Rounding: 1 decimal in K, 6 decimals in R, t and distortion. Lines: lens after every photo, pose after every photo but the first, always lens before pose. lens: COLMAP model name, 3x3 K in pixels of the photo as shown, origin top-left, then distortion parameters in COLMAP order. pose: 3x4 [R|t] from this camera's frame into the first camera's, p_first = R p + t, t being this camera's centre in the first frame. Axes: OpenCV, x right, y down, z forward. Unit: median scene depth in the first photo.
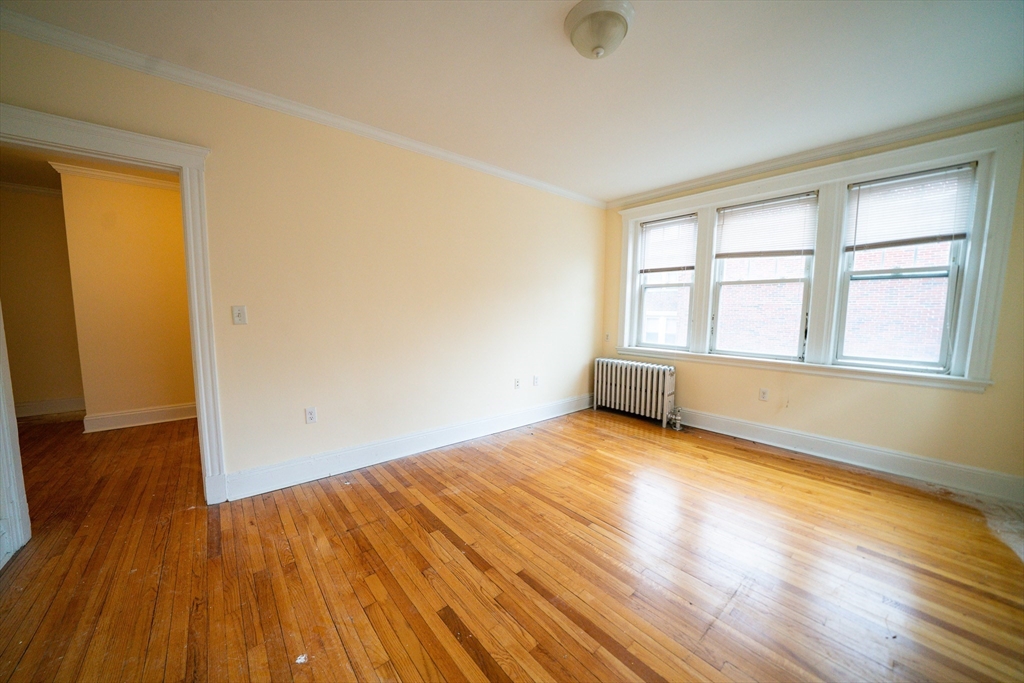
lens RADIAL K [[353.0, 0, 501.3], [0, 353.0, 345.9], [0, 0, 1]] dist [-0.022065, 0.000176]
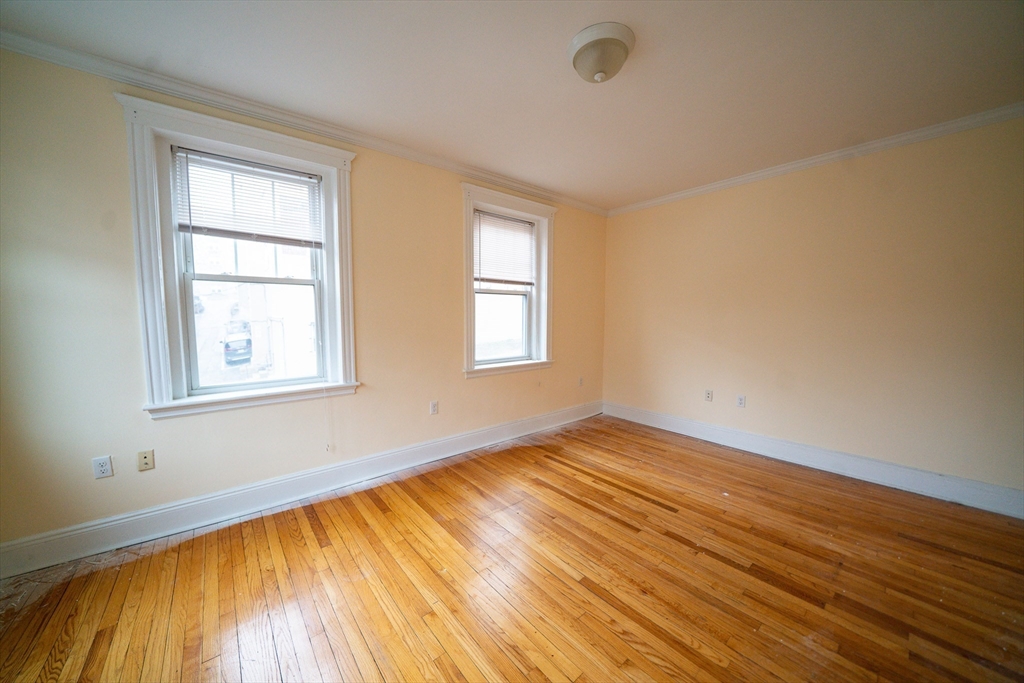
lens RADIAL K [[353.0, 0, 501.3], [0, 353.0, 345.9], [0, 0, 1]] dist [-0.022065, 0.000176]
pose [[-0.999956, -0.007506, 0.005661, 0.323873], [-0.006313, 0.982265, 0.187390, -0.142612], [-0.006967, 0.187346, -0.982269, 1.252538]]
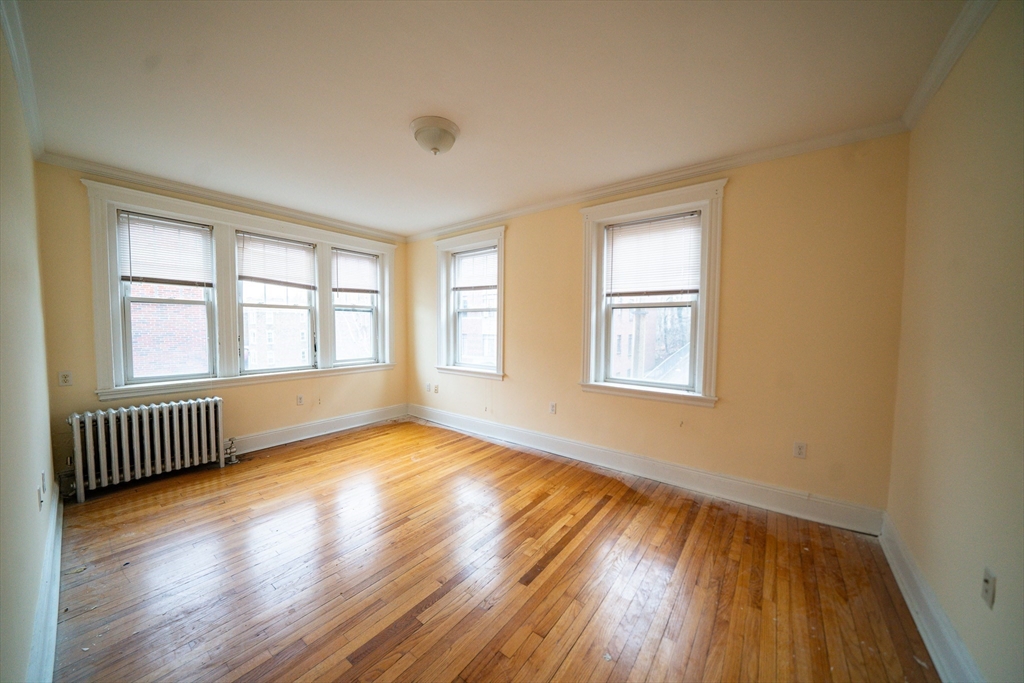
lens RADIAL K [[353.0, 0, 501.3], [0, 353.0, 345.9], [0, 0, 1]] dist [-0.022065, 0.000176]
pose [[-0.212572, -0.062381, 0.975152, -0.679217], [0.090549, 0.992409, 0.083224, -0.100838], [-0.972941, 0.105990, -0.205310, 0.641133]]
